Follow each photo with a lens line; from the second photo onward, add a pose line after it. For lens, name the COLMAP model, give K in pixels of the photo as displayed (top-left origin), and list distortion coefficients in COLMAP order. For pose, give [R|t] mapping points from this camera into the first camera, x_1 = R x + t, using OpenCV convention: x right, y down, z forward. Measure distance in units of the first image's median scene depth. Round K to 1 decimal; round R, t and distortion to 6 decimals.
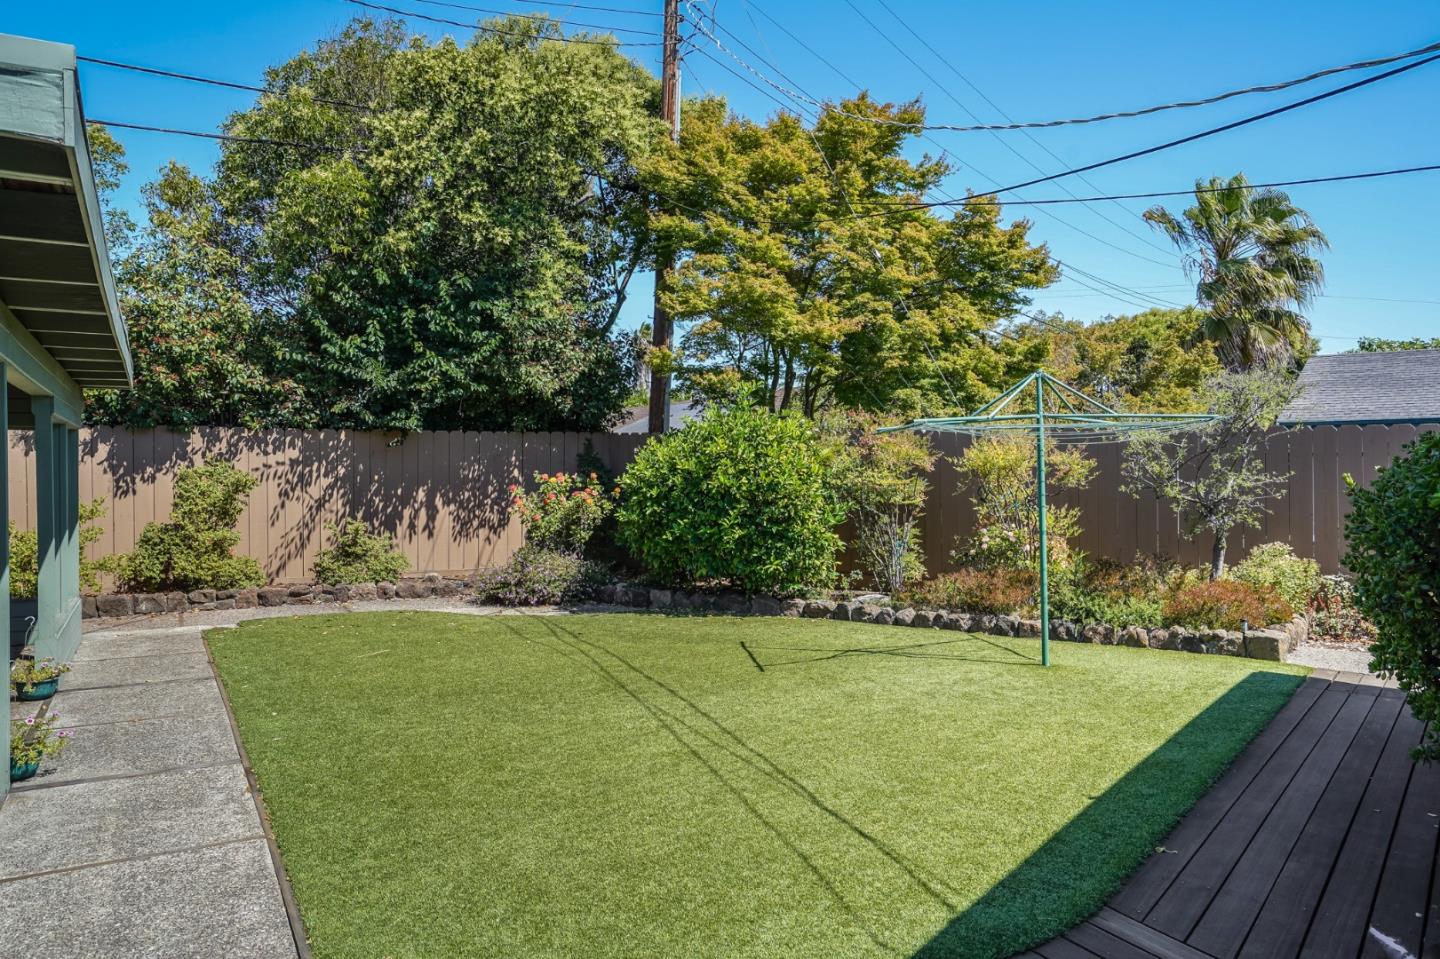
lens RADIAL K [[1048.4, 0, 743.9], [0, 1048.4, 465.7], [0, 0, 1]] dist [0.031924, 0.004874]
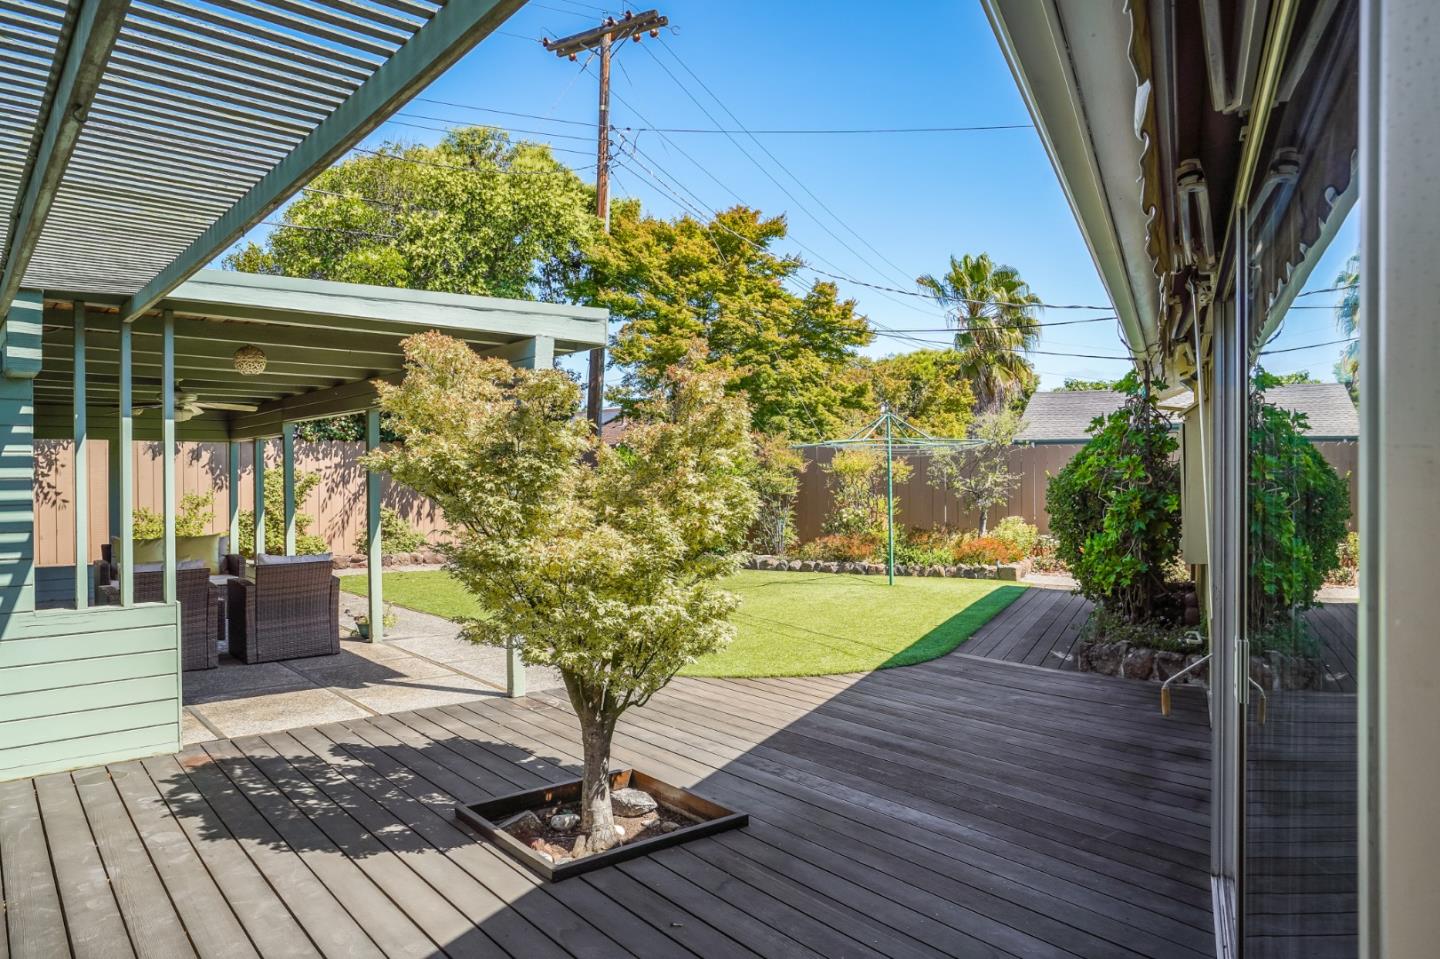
lens RADIAL K [[922.6, 0, 743.7], [0, 922.6, 463.0], [0, 0, 1]] dist [-0.002238, 0.002171]
pose [[0.982630, 0.003256, 0.185548, -0.133555], [-0.001800, 0.999966, -0.008014, 0.001960], [-0.185568, 0.007541, 0.982602, -0.251827]]
